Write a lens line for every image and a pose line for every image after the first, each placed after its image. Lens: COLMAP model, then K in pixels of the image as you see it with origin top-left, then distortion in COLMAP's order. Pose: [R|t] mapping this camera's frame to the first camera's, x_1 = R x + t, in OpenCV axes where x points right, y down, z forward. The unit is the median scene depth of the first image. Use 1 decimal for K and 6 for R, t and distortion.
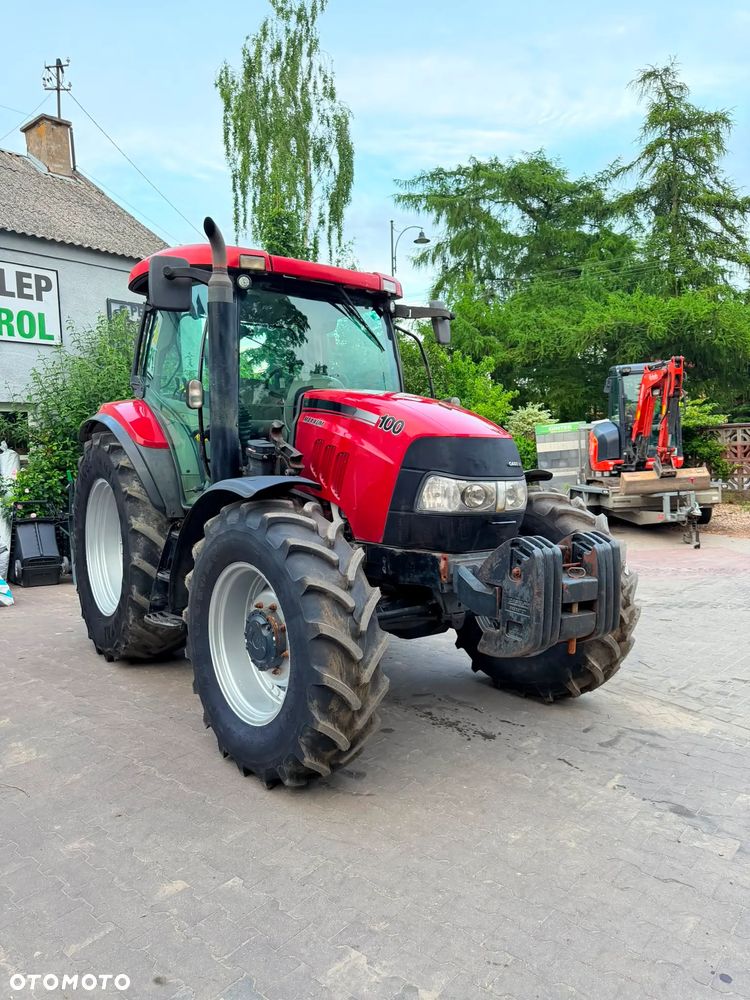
lens RADIAL K [[709.5, 0, 375.0], [0, 709.5, 500.0], [0, 0, 1]] dist [0.009819, -0.008187]
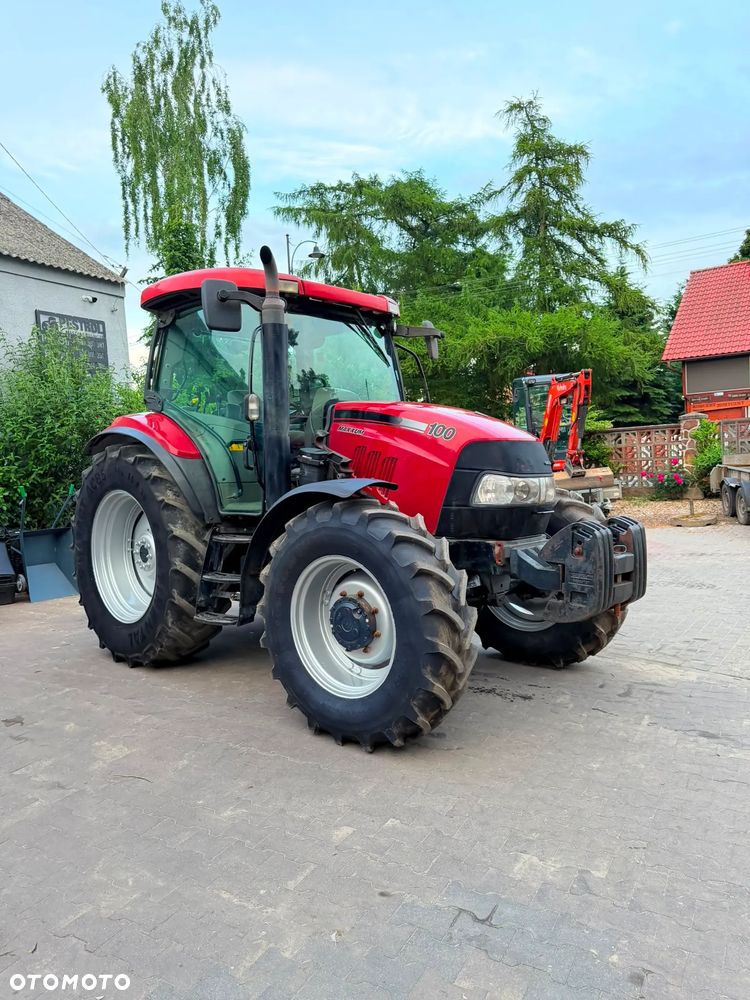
lens RADIAL K [[705.8, 0, 374.1], [0, 705.8, 501.9], [0, 0, 1]] dist [0.048096, -0.064566]
pose [[0.983239, -0.034158, 0.179092, -0.107259], [0.036134, 0.999317, -0.007784, 0.004484], [-0.178703, 0.014125, 0.983802, -0.040025]]
